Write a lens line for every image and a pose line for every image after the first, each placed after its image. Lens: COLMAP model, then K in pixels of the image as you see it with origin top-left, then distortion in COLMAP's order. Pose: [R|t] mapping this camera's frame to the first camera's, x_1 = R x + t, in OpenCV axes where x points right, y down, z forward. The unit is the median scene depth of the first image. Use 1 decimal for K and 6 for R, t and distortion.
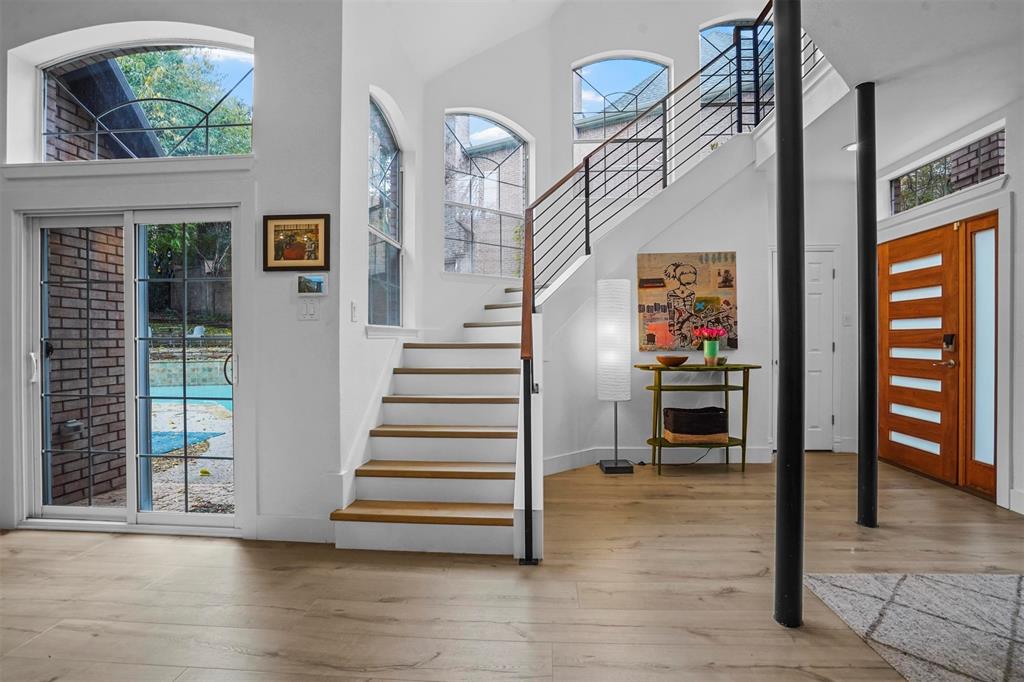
lens RADIAL K [[486.3, 0, 517.2], [0, 486.3, 339.0], [0, 0, 1]] dist [-0.060209, 0.027139]
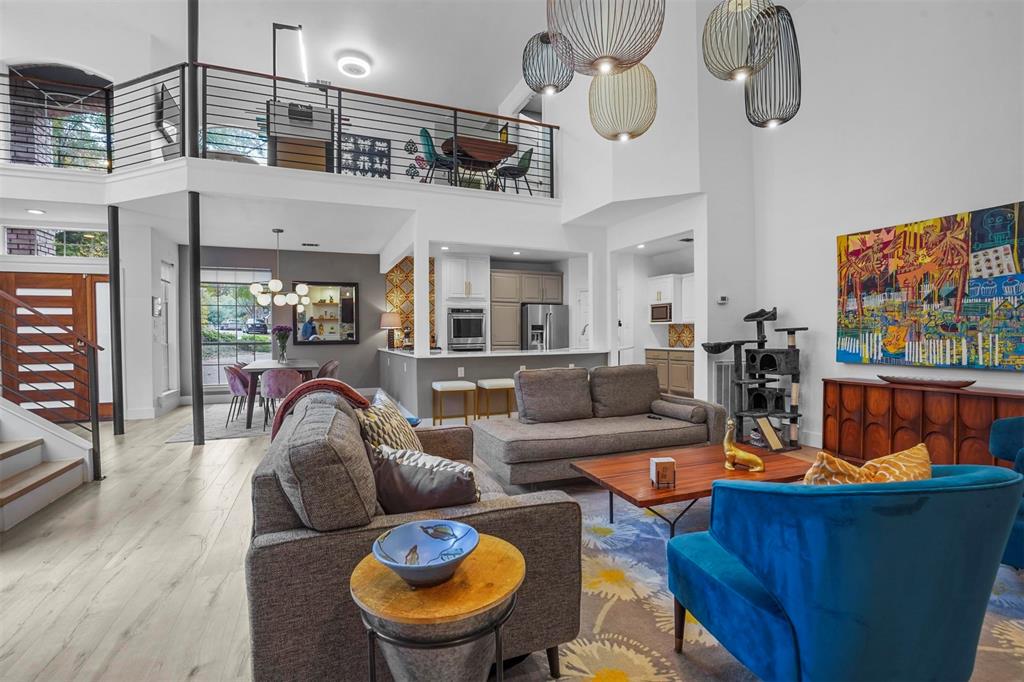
lens RADIAL K [[471.2, 0, 512.0], [0, 471.2, 341.0], [0, 0, 1]] dist [-0.054613, 0.000079]
pose [[-0.439433, -0.007638, 0.898243, -1.104531], [0.013423, 0.999796, 0.015068, 0.003425], [-0.898175, 0.018679, -0.439241, 0.243064]]
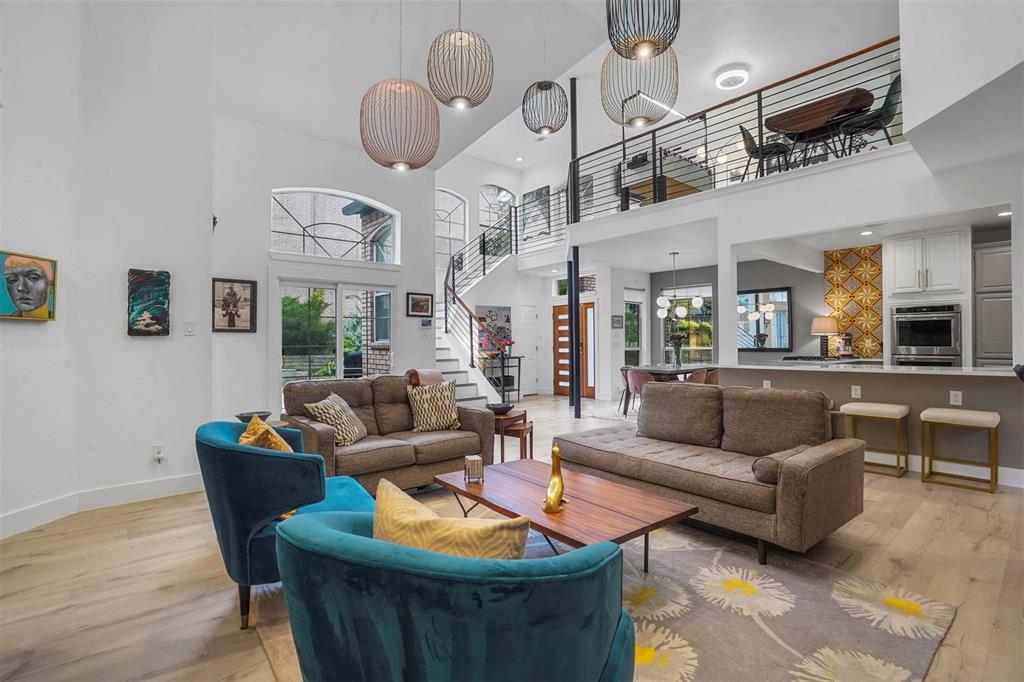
lens RADIAL K [[474.7, 0, 512.0], [0, 474.7, 341.0], [0, 0, 1]] dist [-0.052413, 0.017471]
pose [[0.725737, 0.000832, 0.687972, -1.105664], [0.008524, 0.999912, -0.010201, 0.003224], [-0.687920, 0.013267, 0.725665, -0.642069]]
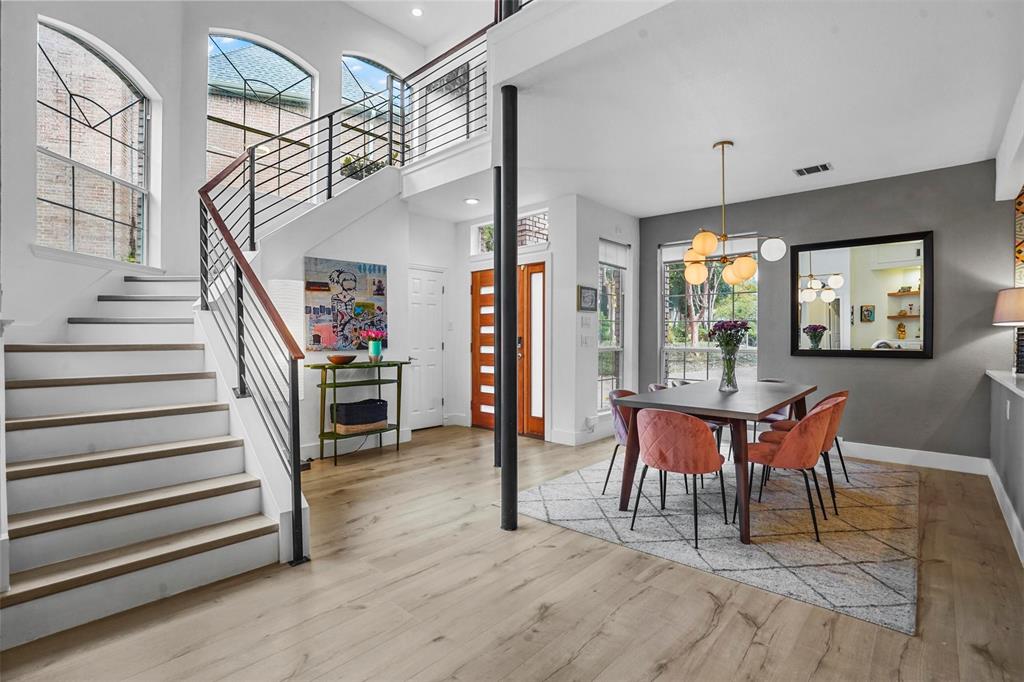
lens RADIAL K [[486.3, 0, 517.2], [0, 486.3, 339.0], [0, 0, 1]] dist [-0.060209, 0.027139]
pose [[0.620608, 0.003135, 0.784115, -0.279984], [-0.002173, 0.999995, -0.002278, 0.000187], [-0.784118, -0.000290, 0.620612, 0.014376]]
